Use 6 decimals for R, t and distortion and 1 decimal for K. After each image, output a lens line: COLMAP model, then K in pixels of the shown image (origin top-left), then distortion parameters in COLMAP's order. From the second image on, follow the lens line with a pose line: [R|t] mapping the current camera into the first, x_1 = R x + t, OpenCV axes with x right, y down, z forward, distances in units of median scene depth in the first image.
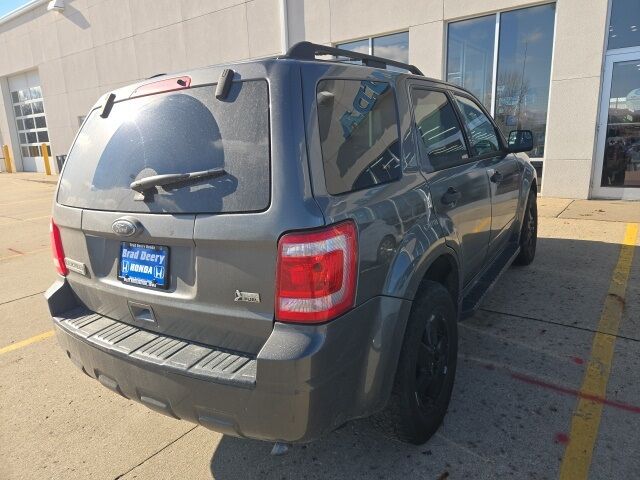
lens RADIAL K [[428.9, 0, 320.0], [0, 428.9, 240.0], [0, 0, 1]] dist [0.005807, -0.000976]
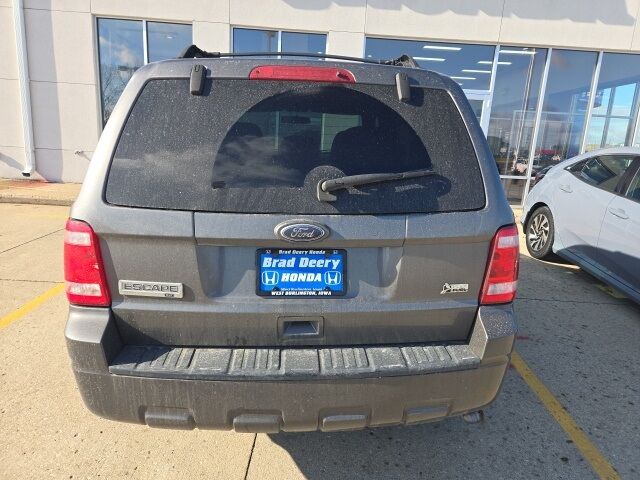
lens RADIAL K [[428.9, 0, 320.0], [0, 428.9, 240.0], [0, 0, 1]] dist [0.005807, -0.000976]
pose [[0.804783, -0.048803, 0.591559, -0.970086], [0.057361, 0.998344, 0.004325, -0.012928], [-0.590791, 0.030452, 0.806250, 0.279269]]
